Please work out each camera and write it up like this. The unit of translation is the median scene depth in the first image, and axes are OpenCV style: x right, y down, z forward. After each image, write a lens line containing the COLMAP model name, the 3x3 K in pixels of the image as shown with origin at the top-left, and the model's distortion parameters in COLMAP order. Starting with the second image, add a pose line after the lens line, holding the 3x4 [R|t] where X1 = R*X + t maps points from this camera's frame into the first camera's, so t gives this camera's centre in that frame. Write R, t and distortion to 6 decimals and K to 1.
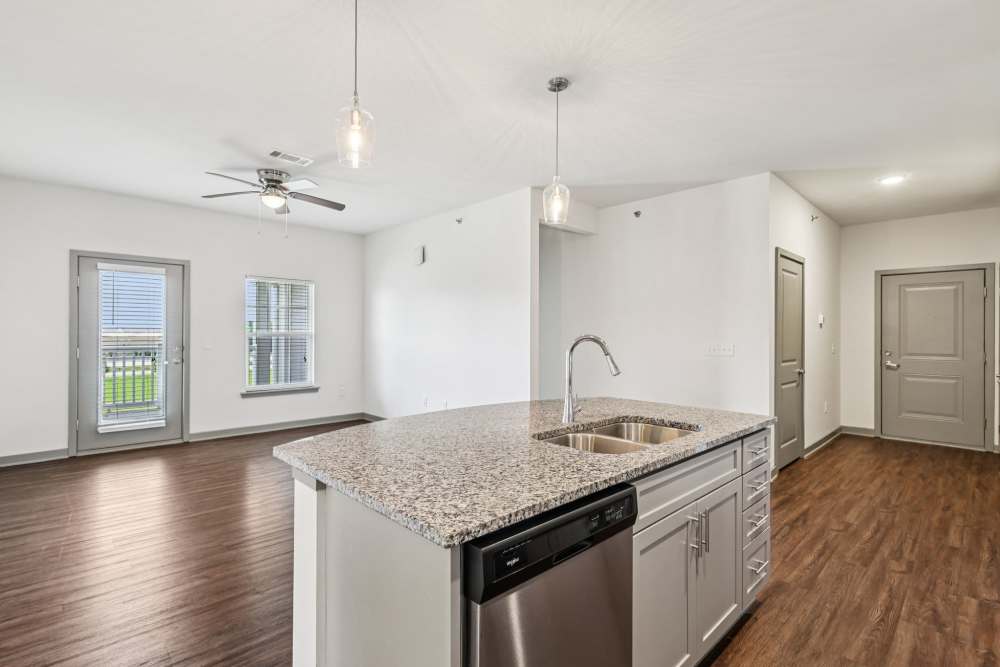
lens RADIAL K [[469.9, 0, 500.0], [0, 469.9, 333.5], [0, 0, 1]] dist [0.000974, -0.000109]
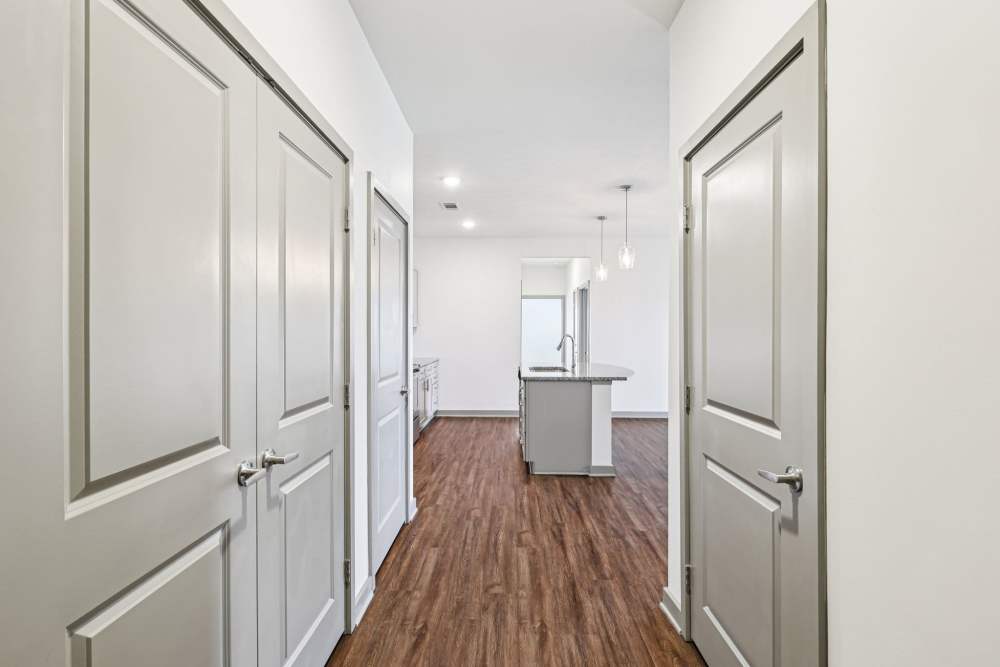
lens RADIAL K [[469.9, 0, 500.0], [0, 469.9, 333.5], [0, 0, 1]] dist [0.000974, -0.000109]
pose [[-0.709285, -0.003986, -0.704910, 1.169885], [-0.003039, 0.999992, -0.002597, 0.003754], [0.704915, 0.000301, -0.709292, 1.341952]]
